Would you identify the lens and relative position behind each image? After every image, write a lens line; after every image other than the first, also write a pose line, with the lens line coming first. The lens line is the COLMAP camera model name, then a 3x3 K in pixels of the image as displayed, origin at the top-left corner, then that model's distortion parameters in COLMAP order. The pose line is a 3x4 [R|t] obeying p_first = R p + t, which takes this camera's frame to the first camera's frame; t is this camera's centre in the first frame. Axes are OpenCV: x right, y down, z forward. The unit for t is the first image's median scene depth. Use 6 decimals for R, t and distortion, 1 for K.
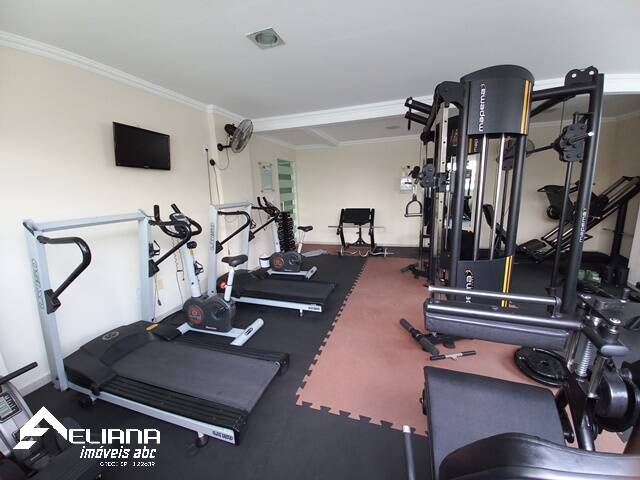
lens RADIAL K [[253.6, 0, 321.3], [0, 253.6, 240.0], [0, 0, 1]] dist [0.011269, -0.013283]
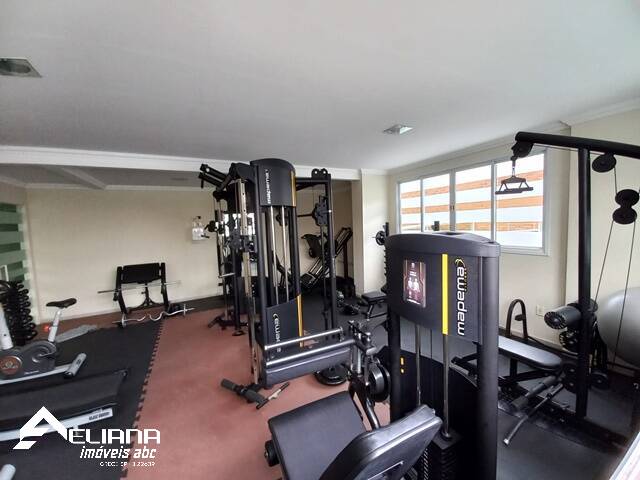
lens RADIAL K [[253.6, 0, 321.3], [0, 253.6, 240.0], [0, 0, 1]] dist [0.011269, -0.013283]
pose [[0.696705, -0.041932, 0.716131, -0.080924], [0.156682, 0.983082, -0.094868, -0.056009], [-0.700038, 0.178300, 0.691488, -0.030154]]
